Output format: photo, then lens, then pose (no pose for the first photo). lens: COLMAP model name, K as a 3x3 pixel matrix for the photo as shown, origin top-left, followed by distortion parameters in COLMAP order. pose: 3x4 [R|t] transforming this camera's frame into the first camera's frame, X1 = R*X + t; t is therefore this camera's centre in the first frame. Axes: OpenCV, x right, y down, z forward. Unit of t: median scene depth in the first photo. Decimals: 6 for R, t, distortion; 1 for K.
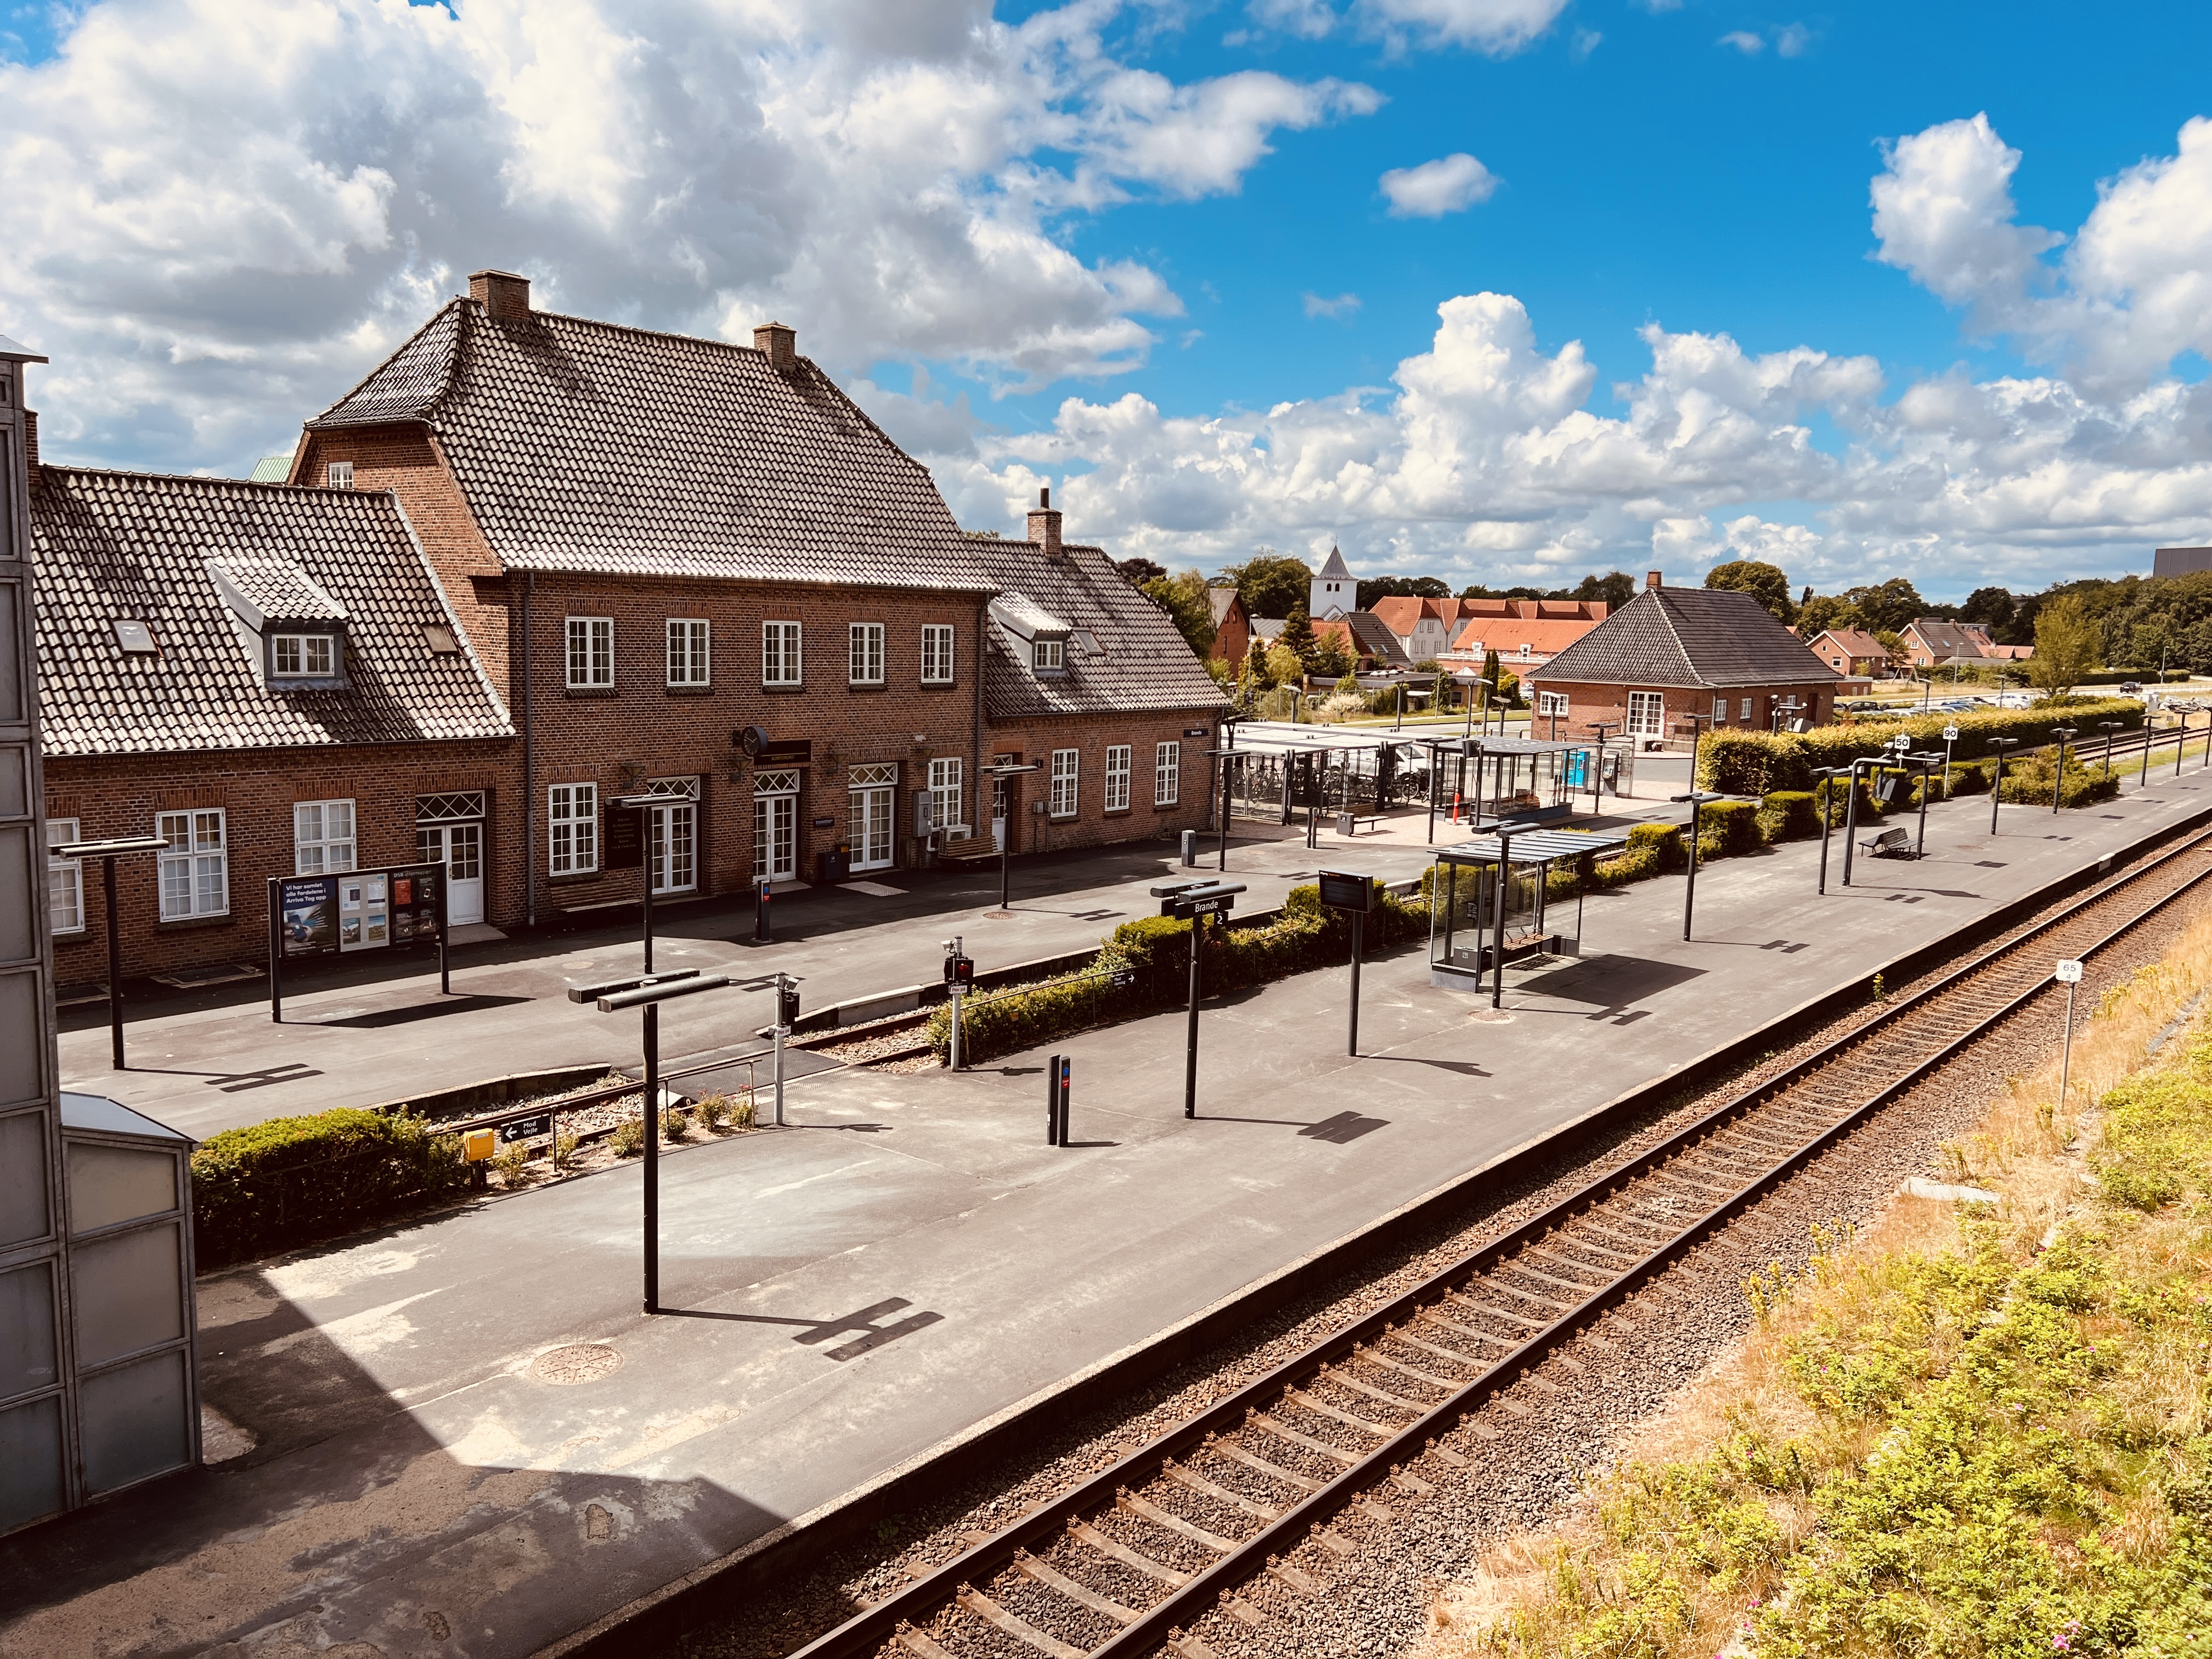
lens RADIAL K [[1631.2, 0, 1106.4], [0, 1631.2, 837.4], [0, 0, 1]] dist [0.089255, -0.152162]
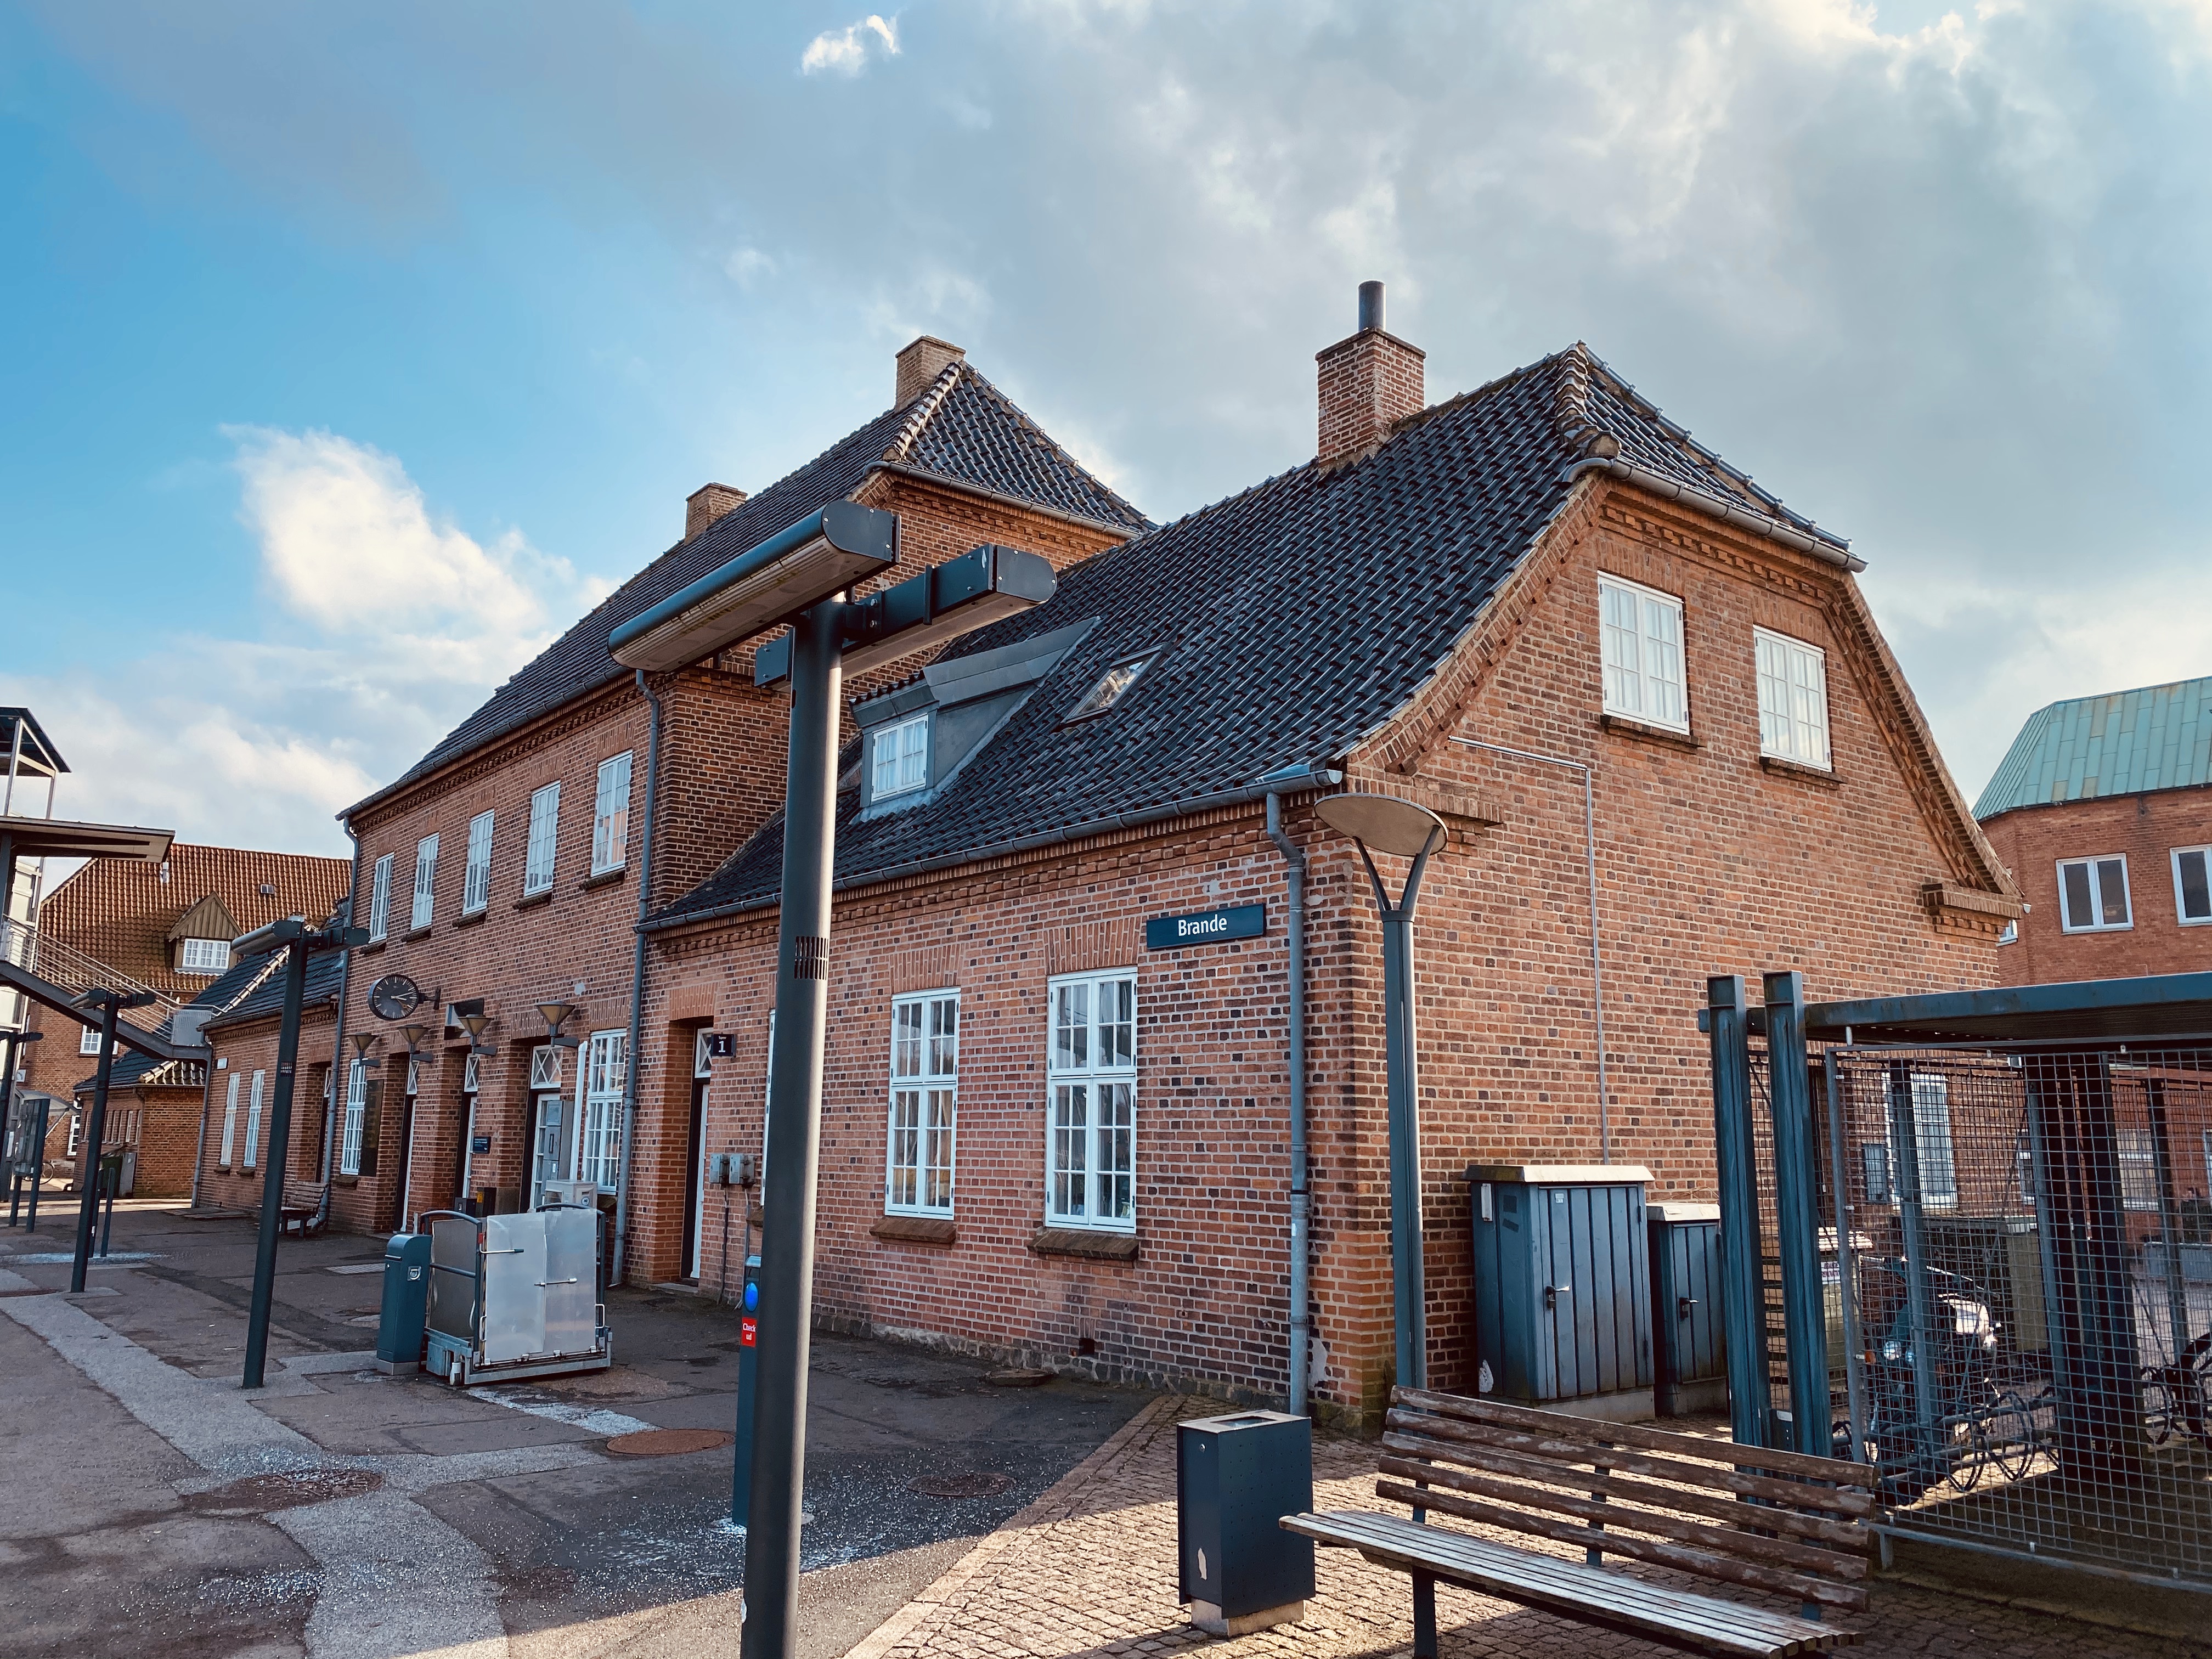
lens RADIAL K [[1647.9, 0, 1106.0], [0, 1647.9, 829.5], [0, 0, 1]] dist [0.159948, -0.343504]
pose [[-0.211843, -0.222043, -0.951745, 0.411144], [-0.164921, 0.968004, -0.189127, -0.046039], [0.963288, 0.116898, -0.241685, 1.528763]]
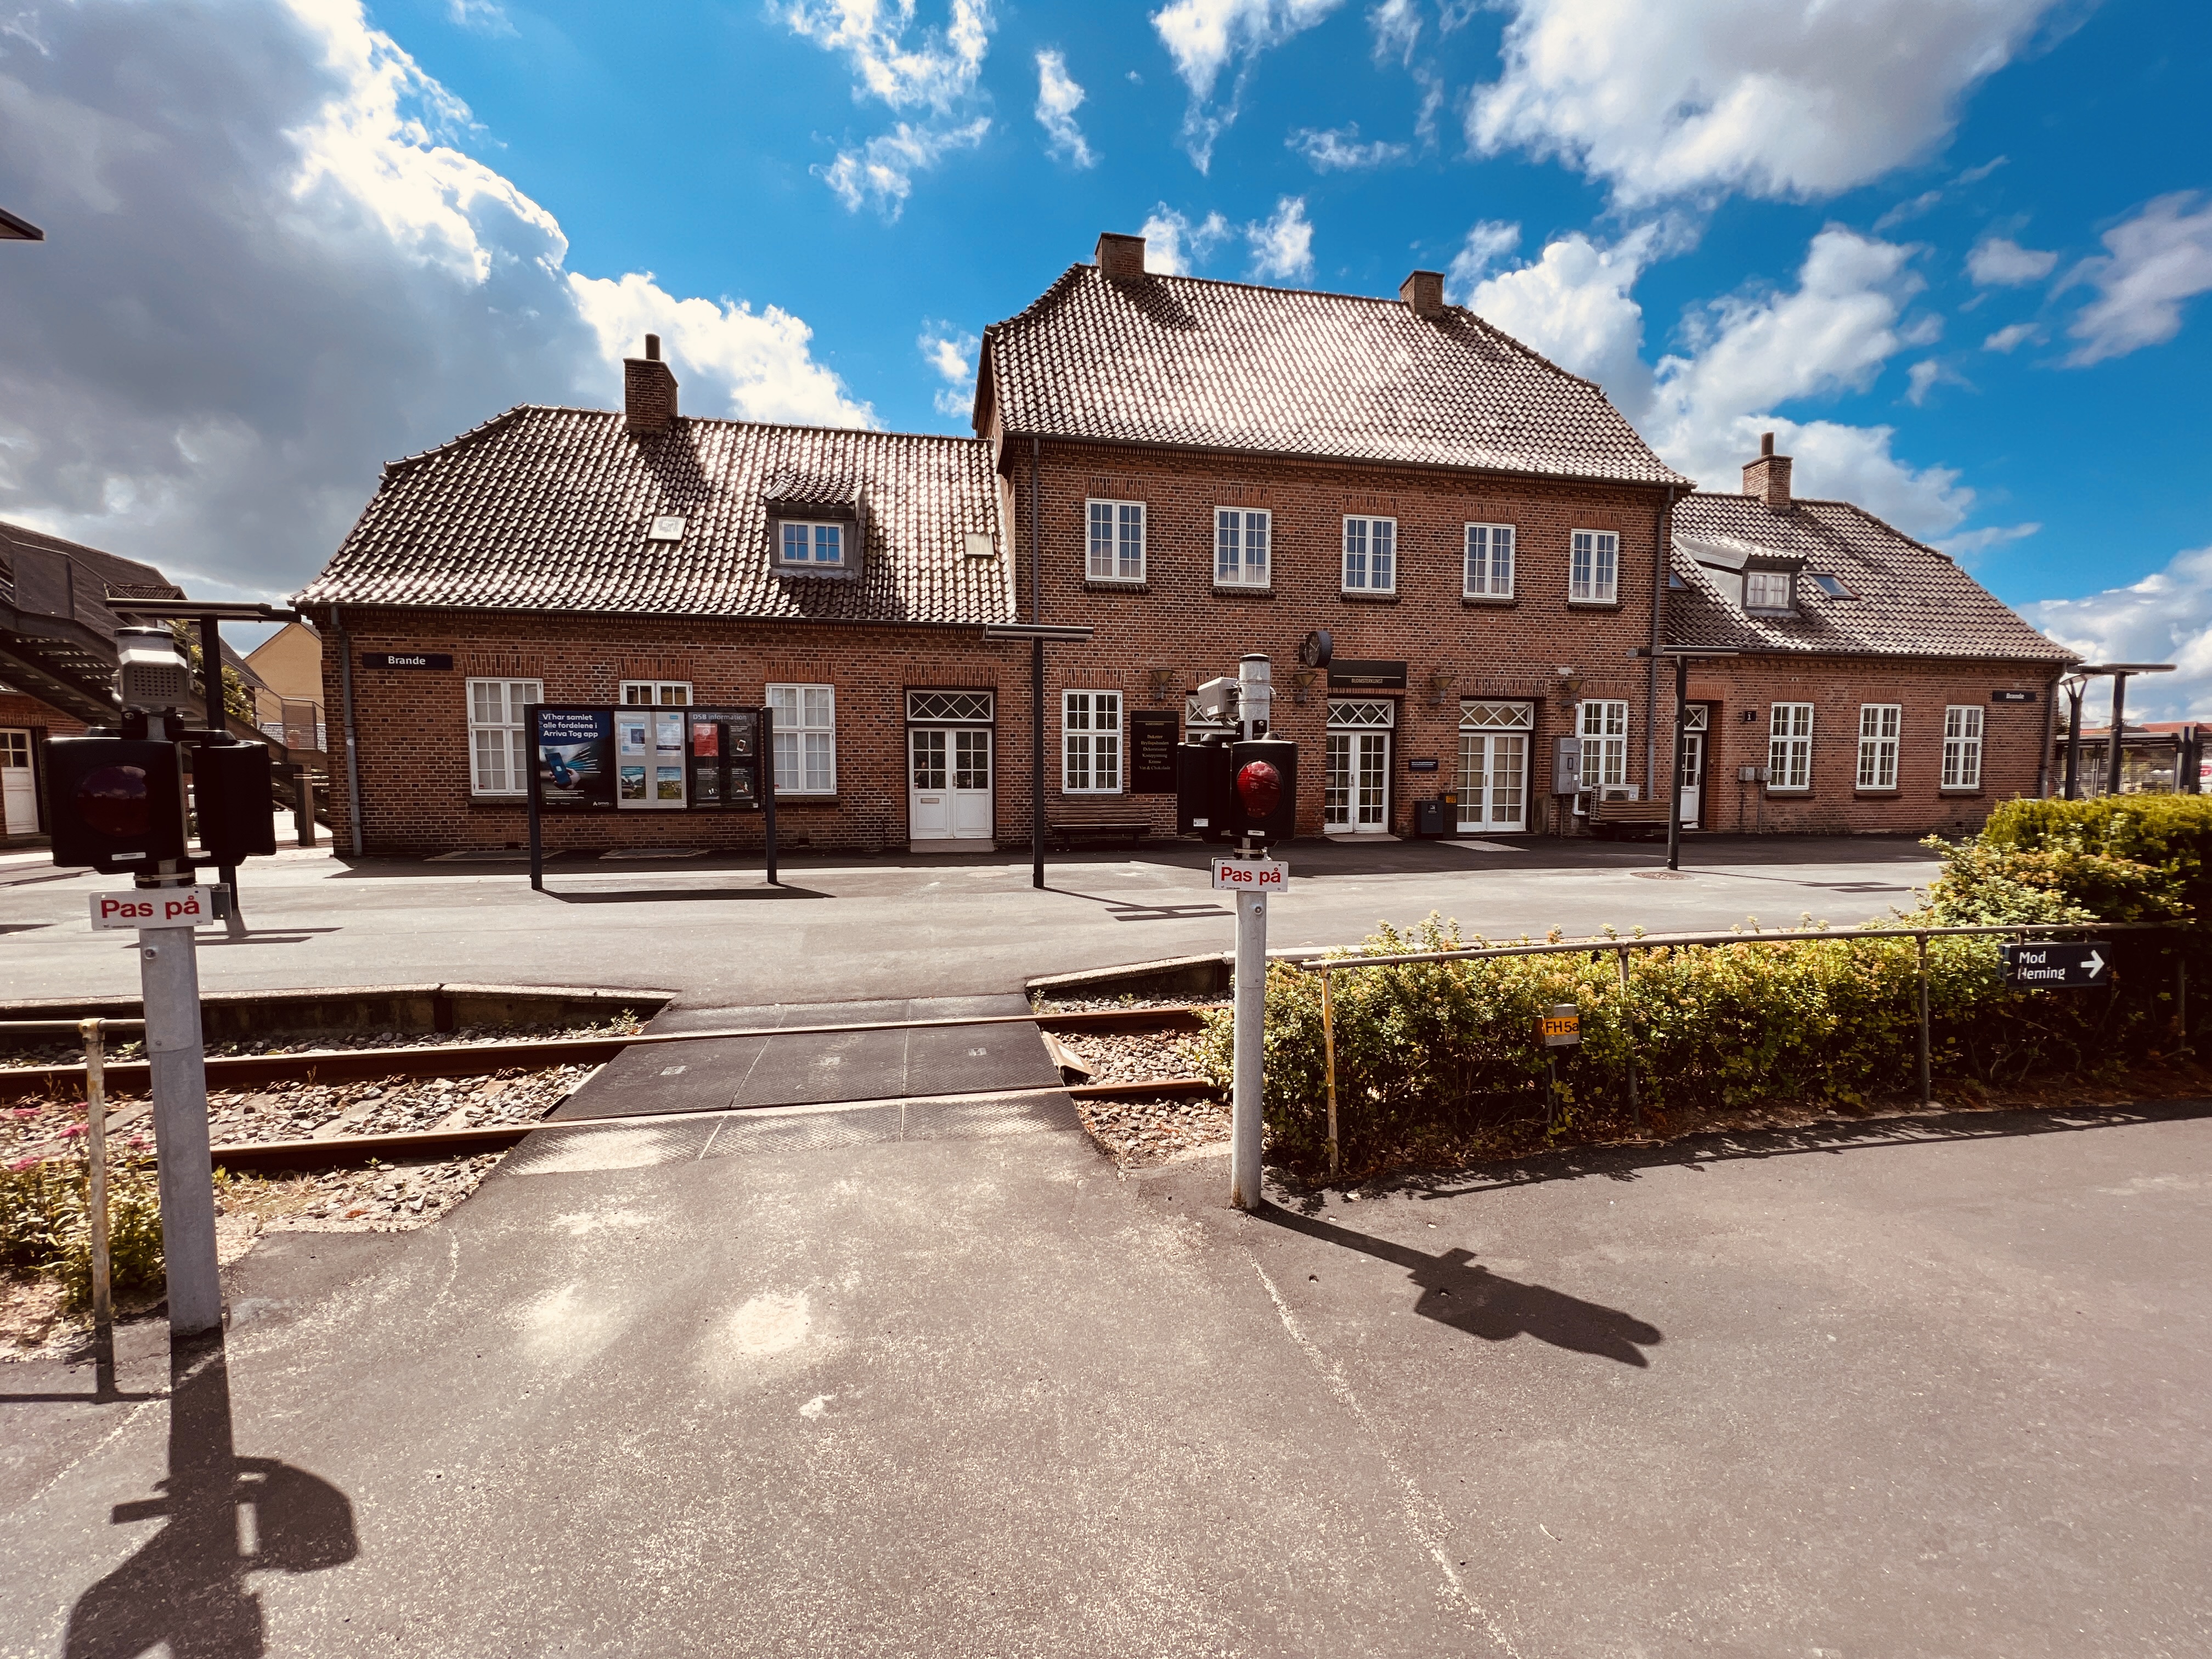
lens RADIAL K [[884.1, 0, 1106.0], [0, 884.1, 829.5], [0, 0, 1]] dist [-0.000372, 0.000143]
pose [[0.776541, 0.014084, -0.629910, -0.017347], [-0.064561, 0.996266, -0.057315, 0.068286], [0.626751, 0.085175, 0.774551, 0.634979]]
